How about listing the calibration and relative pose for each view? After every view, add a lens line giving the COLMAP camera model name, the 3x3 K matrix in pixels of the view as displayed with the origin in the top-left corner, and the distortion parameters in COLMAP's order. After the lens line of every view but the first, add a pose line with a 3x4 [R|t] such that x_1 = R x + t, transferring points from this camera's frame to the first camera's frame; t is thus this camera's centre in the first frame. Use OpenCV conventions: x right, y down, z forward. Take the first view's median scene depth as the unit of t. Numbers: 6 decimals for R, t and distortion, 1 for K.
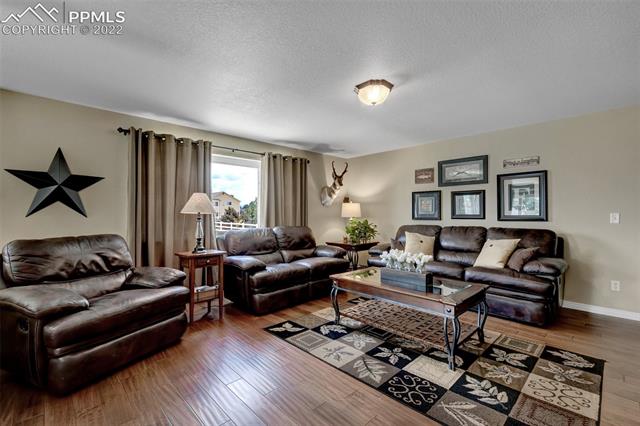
lens RADIAL K [[286.6, 0, 320.0], [0, 286.6, 213.0], [0, 0, 1]] dist [-0.000065, -0.000134]
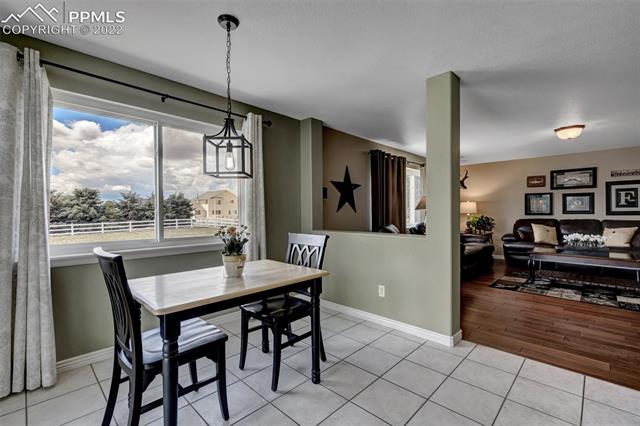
lens RADIAL K [[286.6, 0, 320.0], [0, 286.6, 213.0], [0, 0, 1]] dist [-0.000065, -0.000134]
pose [[0.999239, -0.003166, 0.038867, -0.773719], [0.002791, 0.999949, 0.009691, -0.000400], [-0.038896, -0.009575, 0.999197, -0.313396]]
